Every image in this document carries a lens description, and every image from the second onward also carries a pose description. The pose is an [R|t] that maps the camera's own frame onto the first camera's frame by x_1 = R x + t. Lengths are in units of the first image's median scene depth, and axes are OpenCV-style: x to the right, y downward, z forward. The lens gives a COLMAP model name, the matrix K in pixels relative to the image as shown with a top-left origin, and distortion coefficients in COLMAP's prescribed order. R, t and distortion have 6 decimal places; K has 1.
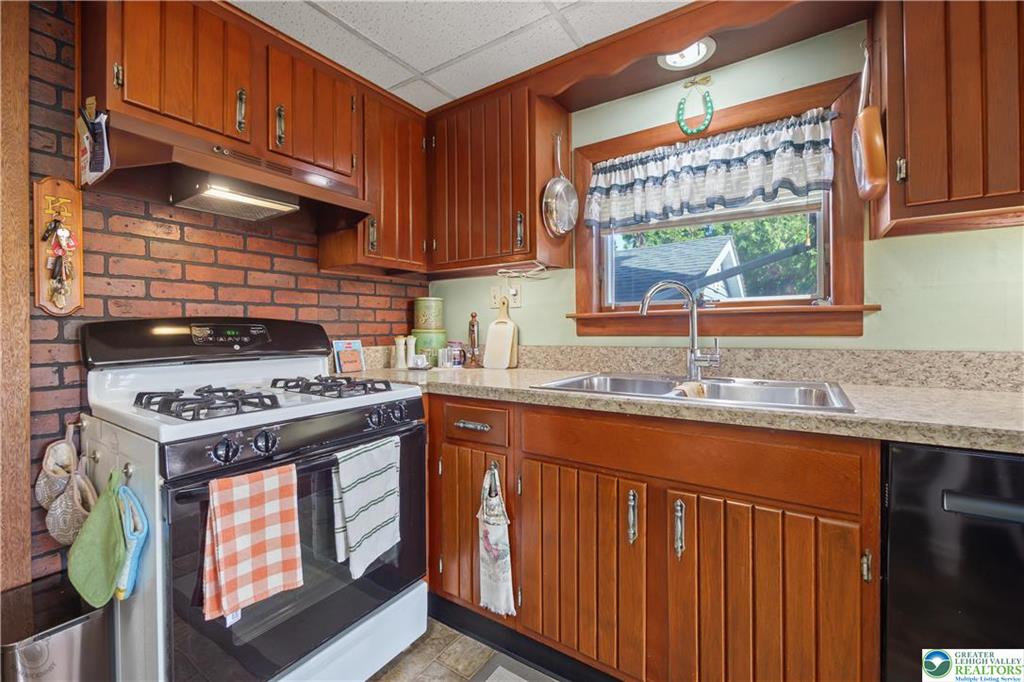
lens RADIAL K [[433.9, 0, 509.2], [0, 433.9, 332.2], [0, 0, 1]] dist [-0.007421, 0.000126]
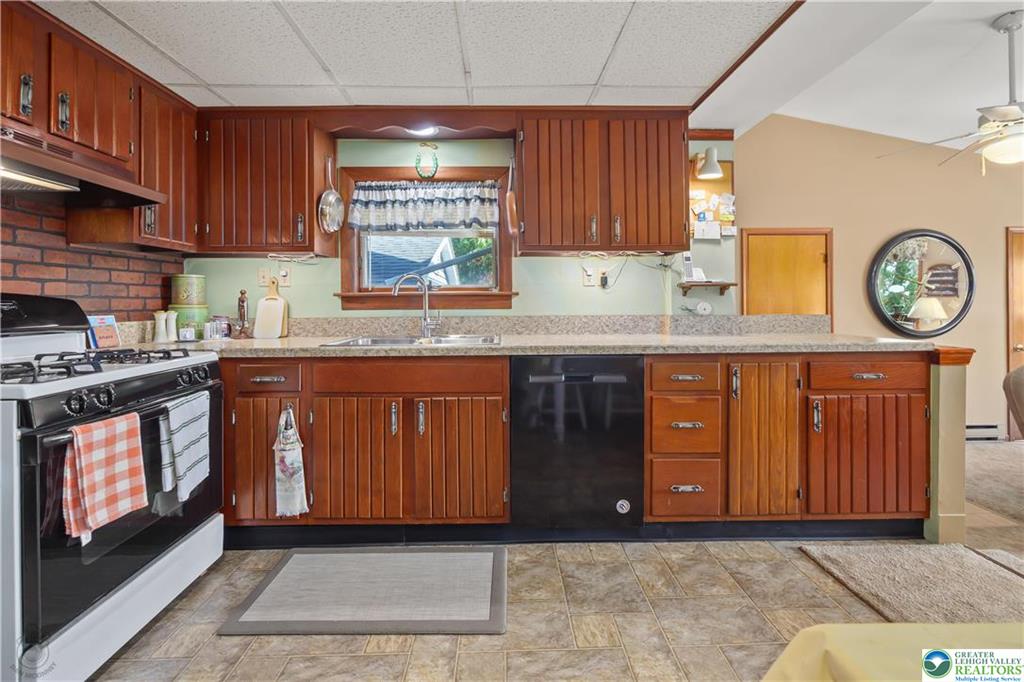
lens RADIAL K [[433.9, 0, 505.0], [0, 433.9, 303.5], [0, 0, 1]] dist [-0.007421, 0.000126]
pose [[0.823203, 0.001840, 0.567744, -0.233359], [0.003067, 0.999966, -0.007687, 0.001316], [-0.567738, 0.008069, 0.823169, -0.459496]]
